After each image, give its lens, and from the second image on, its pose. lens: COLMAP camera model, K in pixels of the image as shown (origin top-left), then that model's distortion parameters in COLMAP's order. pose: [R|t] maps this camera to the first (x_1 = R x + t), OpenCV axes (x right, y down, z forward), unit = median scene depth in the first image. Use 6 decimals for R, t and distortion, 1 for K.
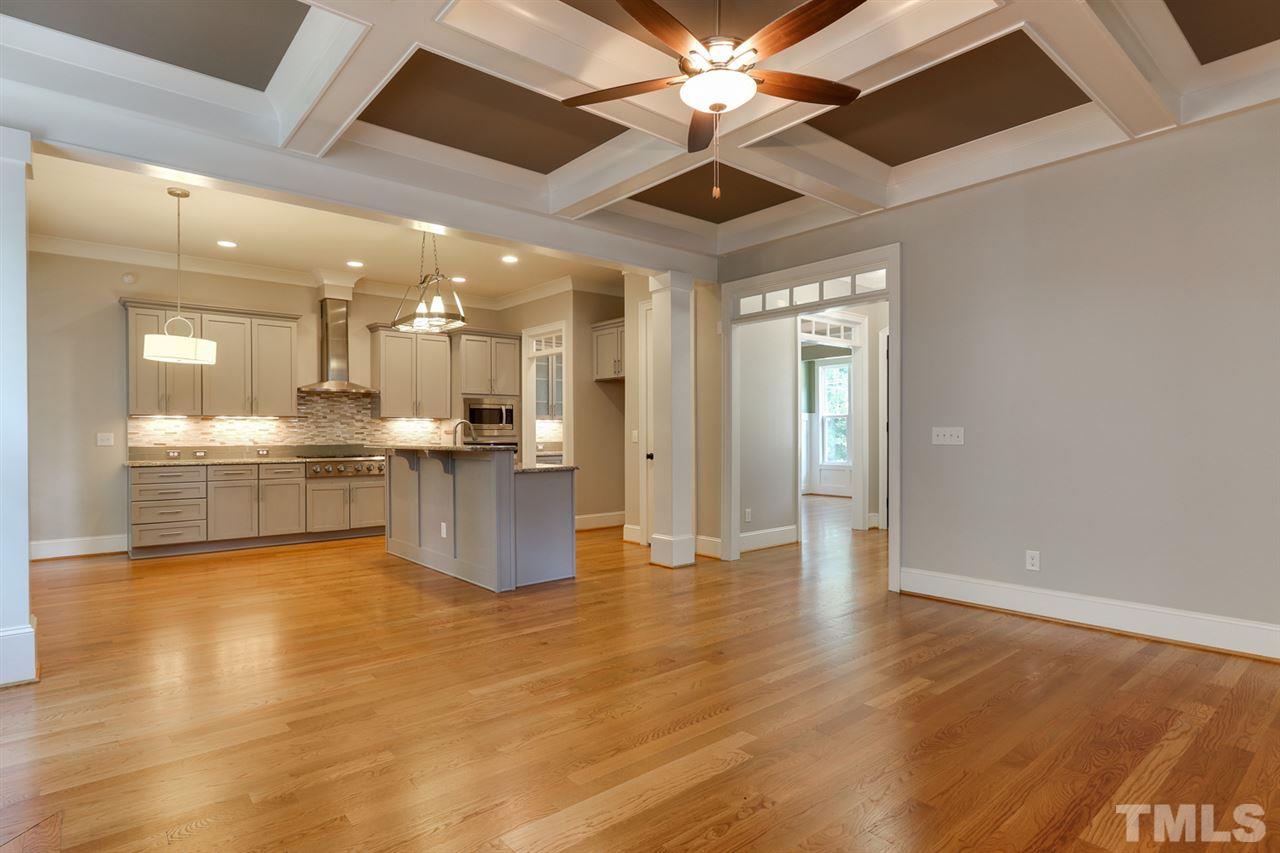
lens RADIAL K [[667.7, 0, 616.9], [0, 667.7, 432.4], [0, 0, 1]] dist [-0.004409, 0.000223]
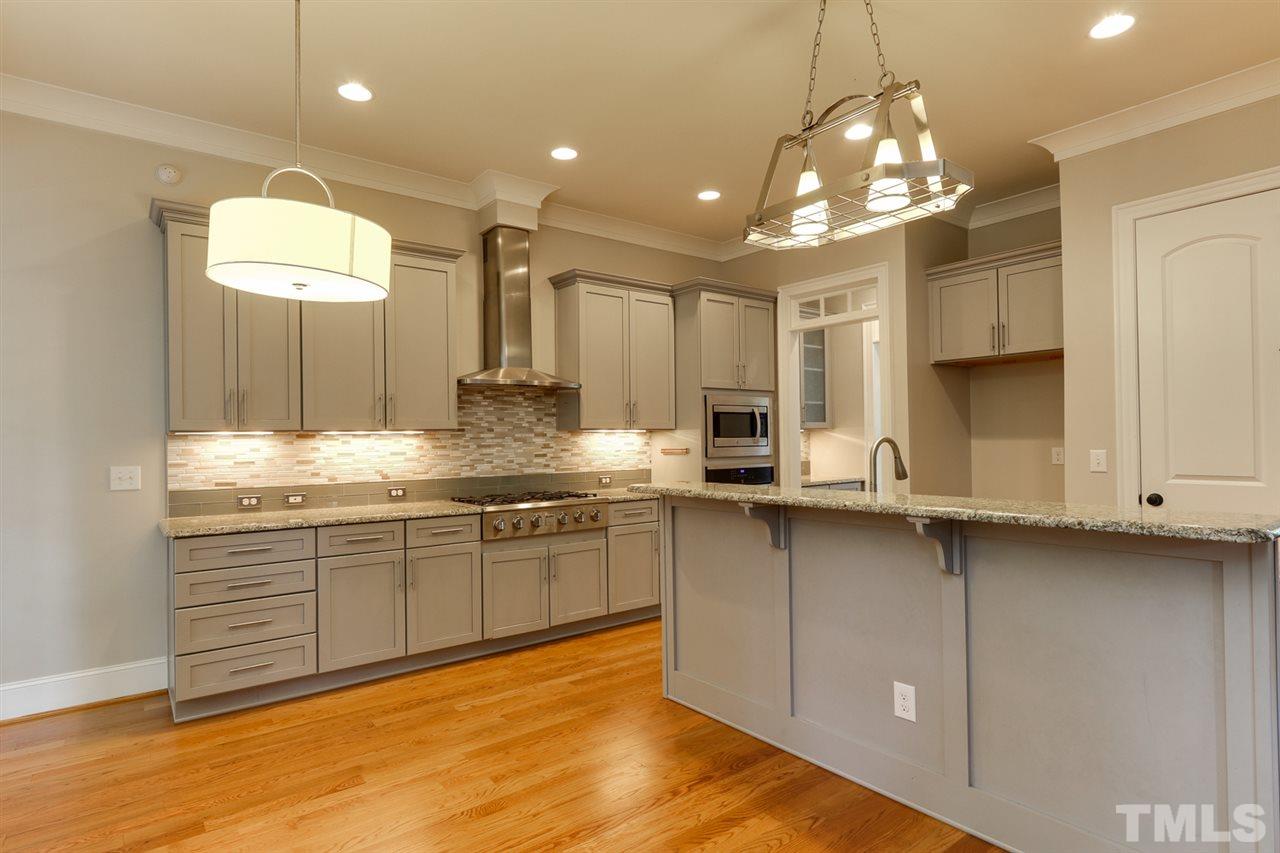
lens RADIAL K [[655.4, 0, 604.7], [0, 655.4, 432.9], [0, 0, 1]] dist [-0.003900, -0.000396]
pose [[0.999045, -0.009647, -0.042619, -0.324002], [0.009328, 0.999927, -0.007686, -0.015154], [0.042691, 0.007281, 0.999062, 0.440374]]
